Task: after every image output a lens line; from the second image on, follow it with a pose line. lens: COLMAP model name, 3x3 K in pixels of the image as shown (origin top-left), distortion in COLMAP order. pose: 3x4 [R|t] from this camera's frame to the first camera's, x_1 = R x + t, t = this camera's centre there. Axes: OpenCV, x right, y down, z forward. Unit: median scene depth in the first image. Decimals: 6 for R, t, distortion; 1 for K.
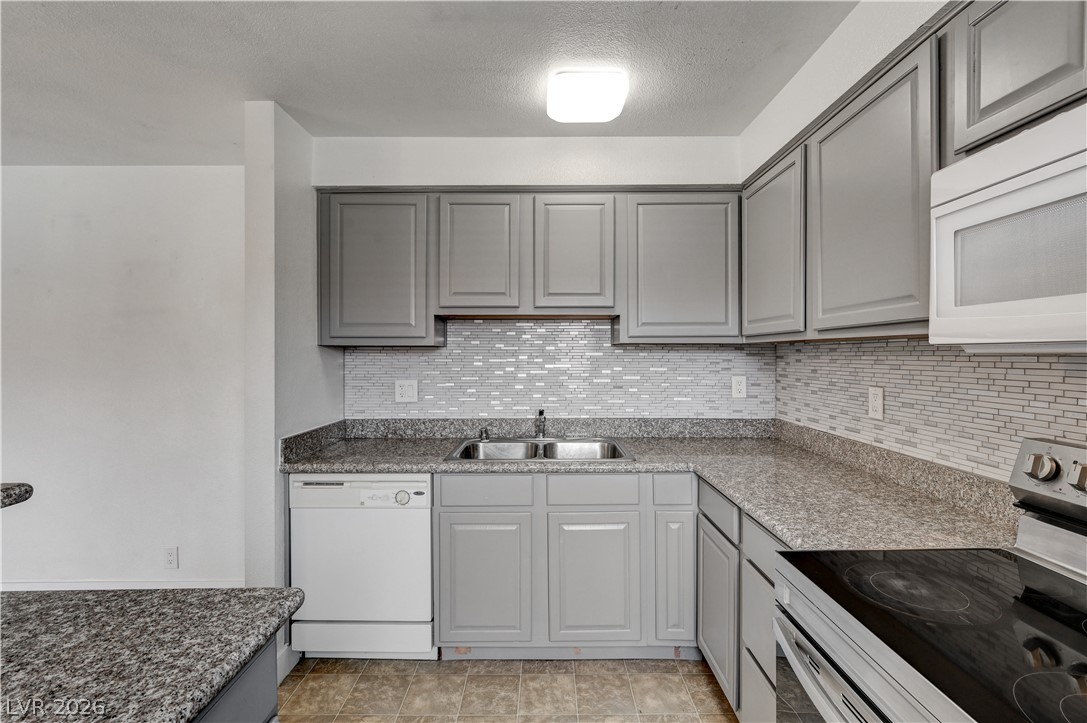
lens RADIAL K [[483.4, 0, 552.0], [0, 483.4, 357.1], [0, 0, 1]] dist [0.000411, 0.001629]
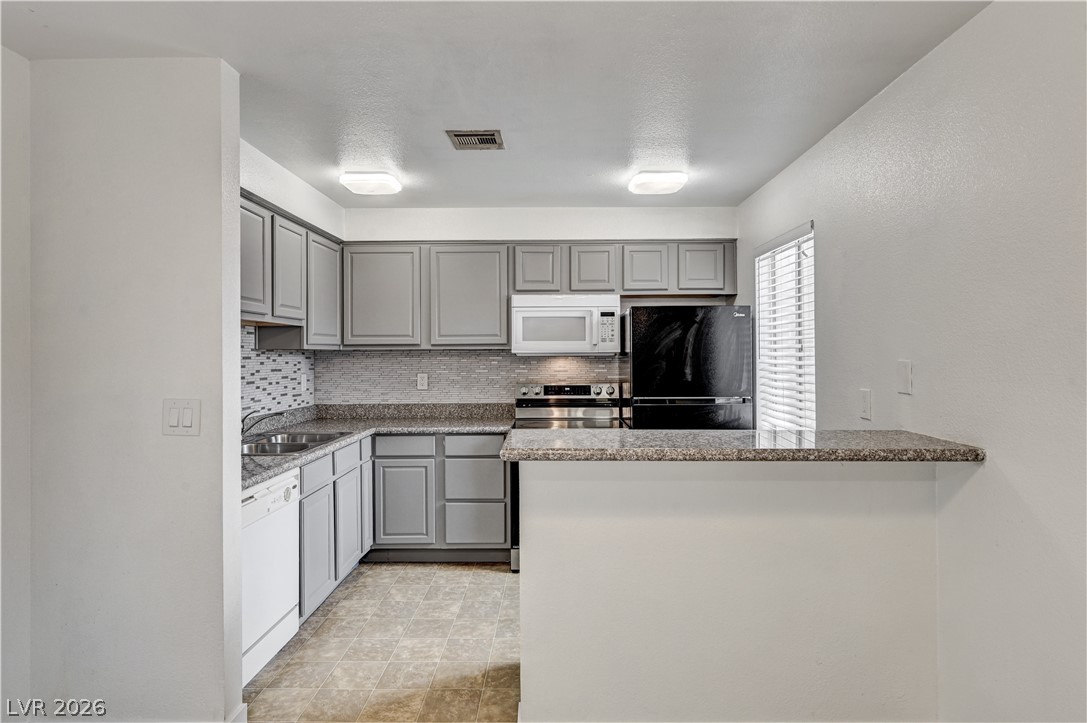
lens RADIAL K [[604.6, 0, 545.3], [0, 604.6, 350.6], [0, 0, 1]] dist [-0.004956, 0.000028]
pose [[0.019960, 0.006916, 0.999777, -1.636826], [0.012713, 0.999893, -0.007170, -0.006567], [-0.999720, 0.012853, 0.019870, 0.412518]]
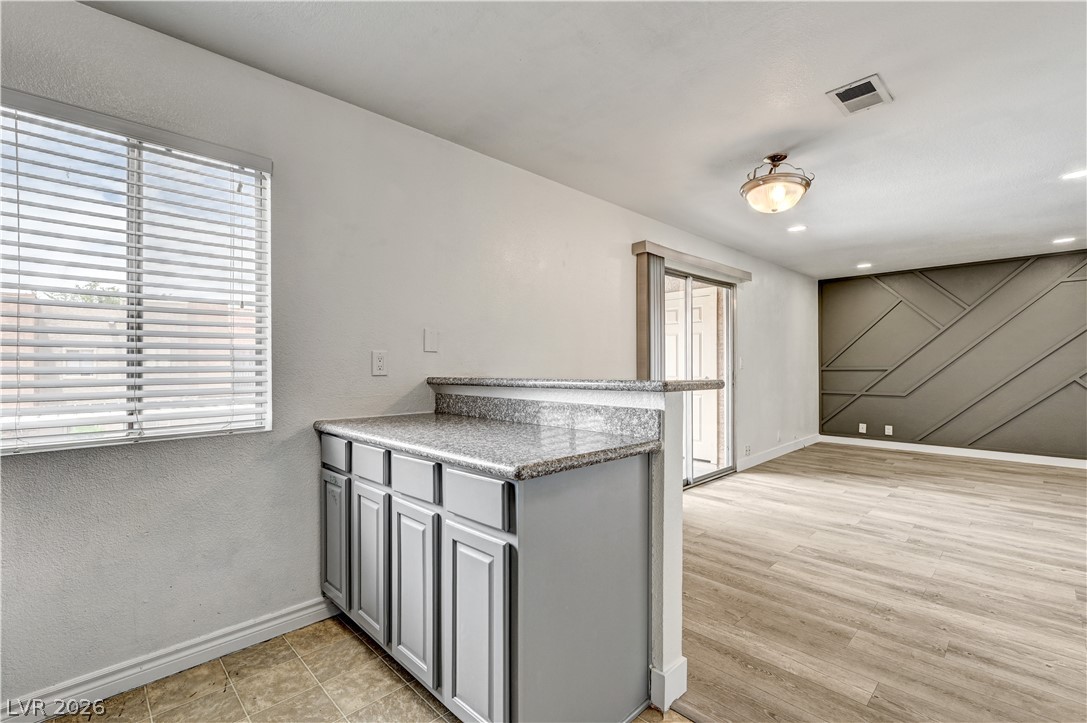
lens RADIAL K [[483.4, 0, 544.9], [0, 483.4, 365.4], [0, 0, 1]] dist [0.000411, 0.001629]
pose [[-0.720675, 0.002591, -0.693268, 0.133250], [-0.003727, 0.999964, 0.007612, 0.096208], [0.693263, 0.008069, -0.720640, 0.922164]]
